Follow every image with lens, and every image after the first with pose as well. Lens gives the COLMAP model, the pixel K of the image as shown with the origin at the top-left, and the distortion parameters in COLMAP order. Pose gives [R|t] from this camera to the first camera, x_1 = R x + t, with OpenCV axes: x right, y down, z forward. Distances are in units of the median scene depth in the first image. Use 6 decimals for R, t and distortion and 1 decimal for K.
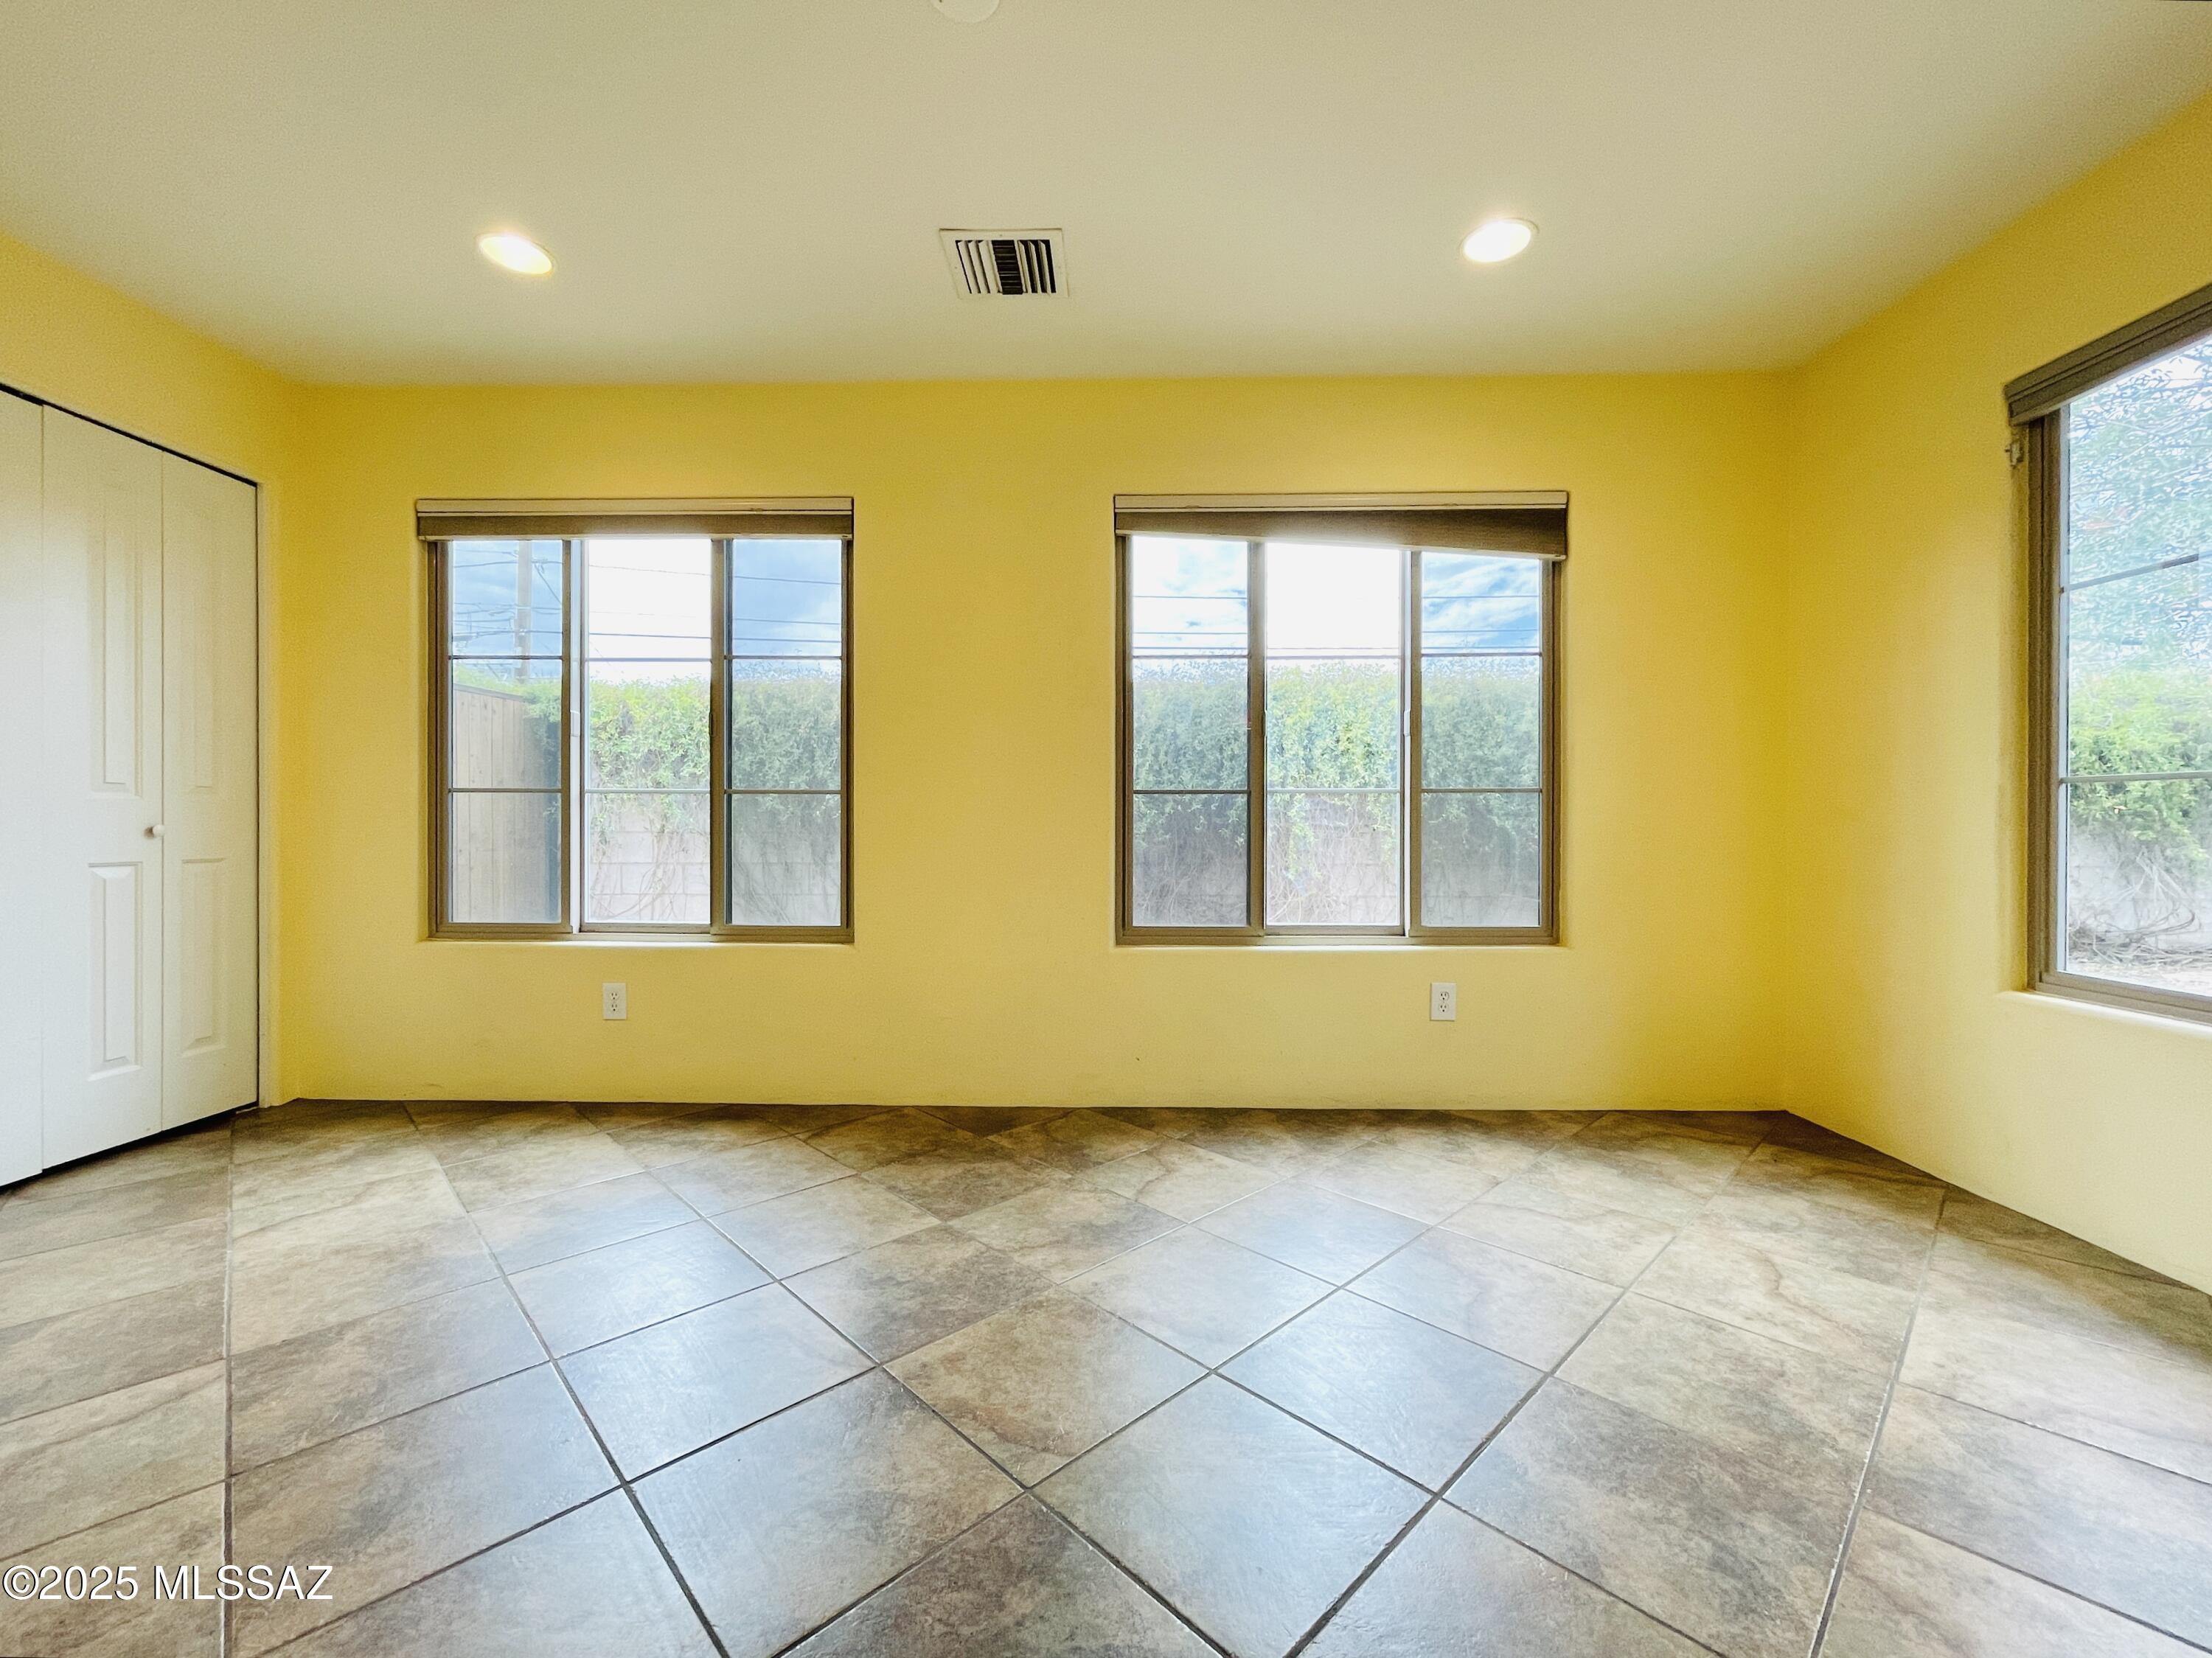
lens RADIAL K [[928.4, 0, 1098.7], [0, 928.4, 826.9], [0, 0, 1]] dist [-0.003127, -0.000369]
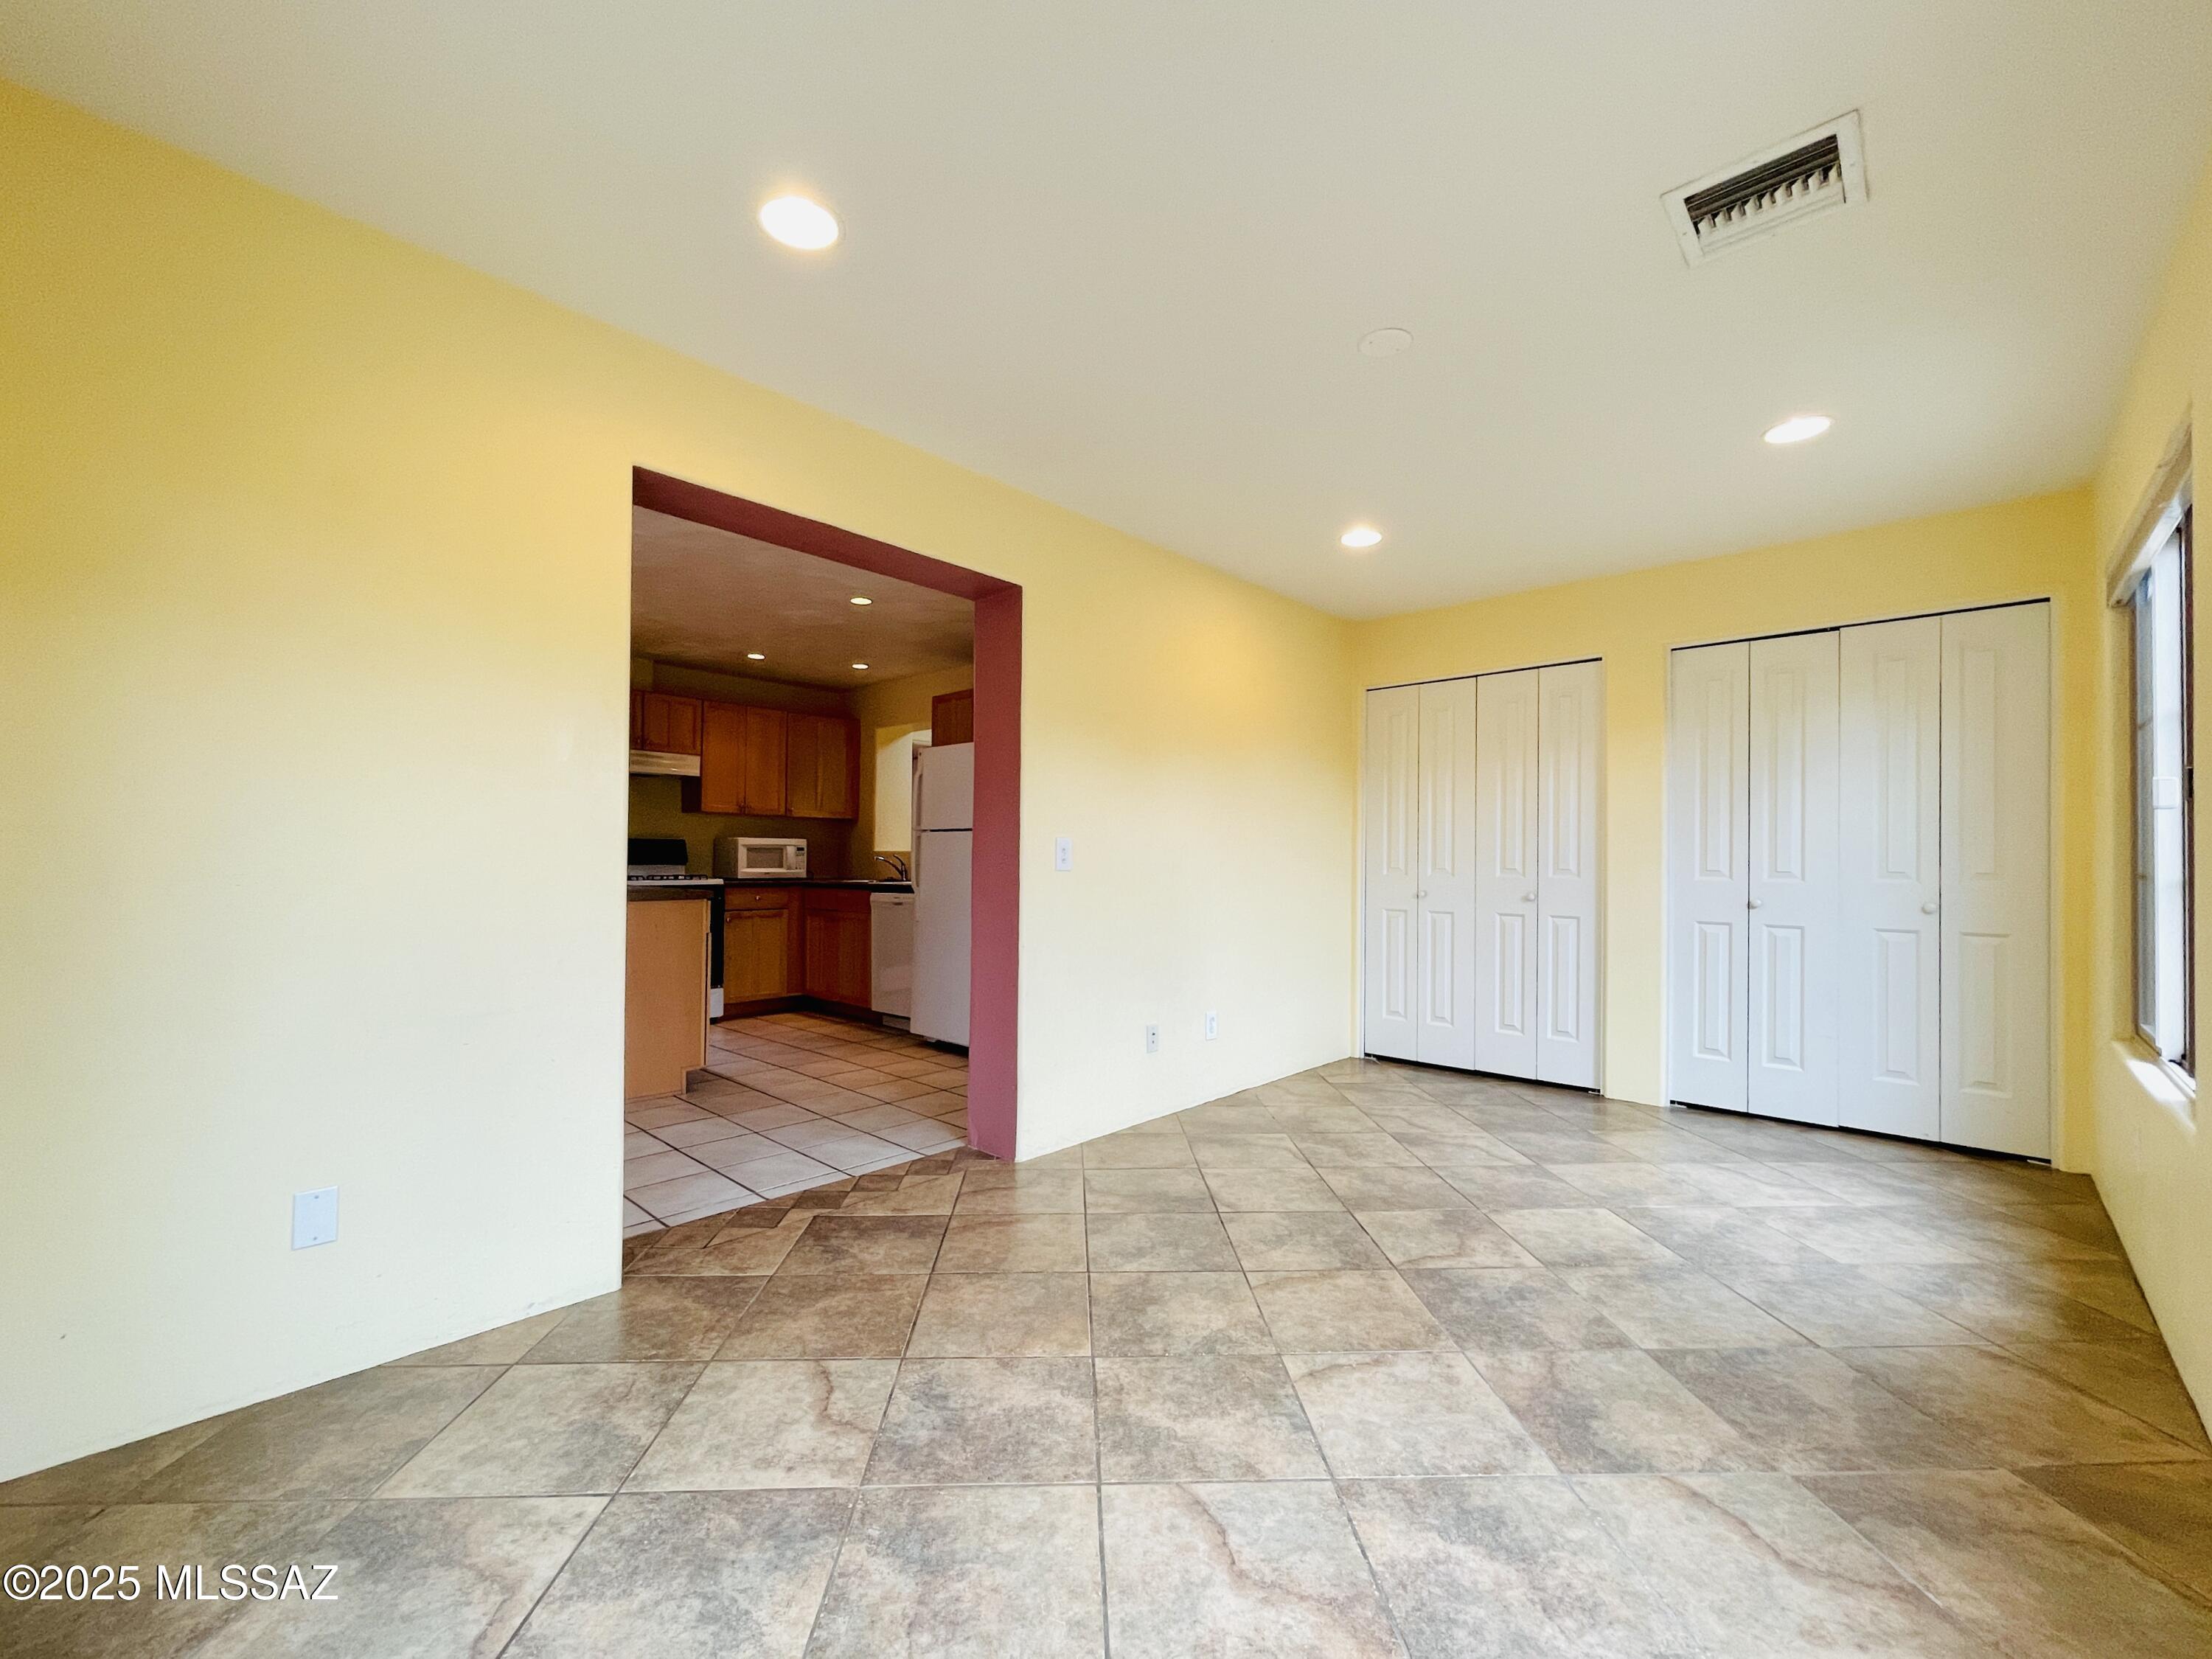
lens RADIAL K [[928.5, 0, 1122.2], [0, 928.5, 838.6], [0, 0, 1]] dist [-0.003127, -0.000369]
pose [[-0.655984, -0.022922, -0.754426, 1.256049], [-0.011836, 0.999728, -0.020083, -0.097302], [0.754682, -0.004245, -0.656077, 1.691439]]
